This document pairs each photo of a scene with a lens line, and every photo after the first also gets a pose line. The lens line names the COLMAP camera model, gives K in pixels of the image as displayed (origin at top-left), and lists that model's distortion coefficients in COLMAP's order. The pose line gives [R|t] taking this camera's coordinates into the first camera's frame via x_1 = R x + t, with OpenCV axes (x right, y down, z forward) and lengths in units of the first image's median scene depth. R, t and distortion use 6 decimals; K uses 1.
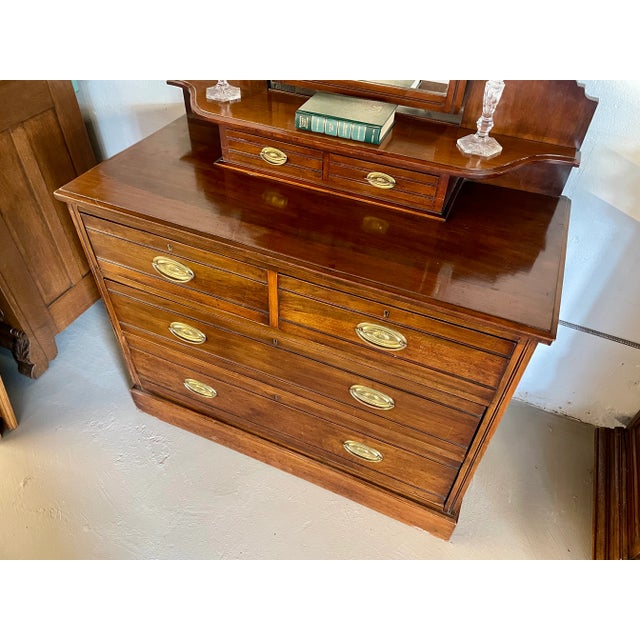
lens RADIAL K [[490.6, 0, 325.9], [0, 490.6, 311.7], [0, 0, 1]] dist [0.093522, -0.102348]
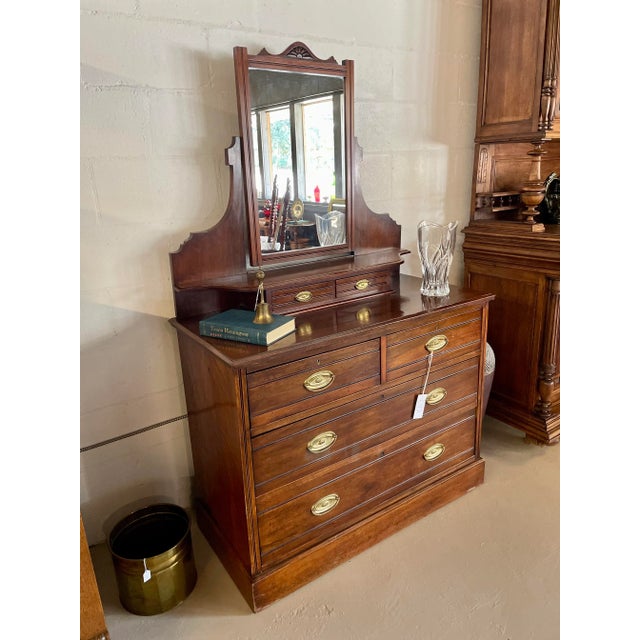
lens RADIAL K [[490.6, 0, 325.9], [0, 490.6, 311.7], [0, 0, 1]] dist [0.093522, -0.102348]
pose [[0.539985, -0.290749, 0.789861, -1.274234], [0.616039, 0.775971, -0.135516, -0.036772], [-0.573508, 0.559762, 0.598126, 0.113537]]
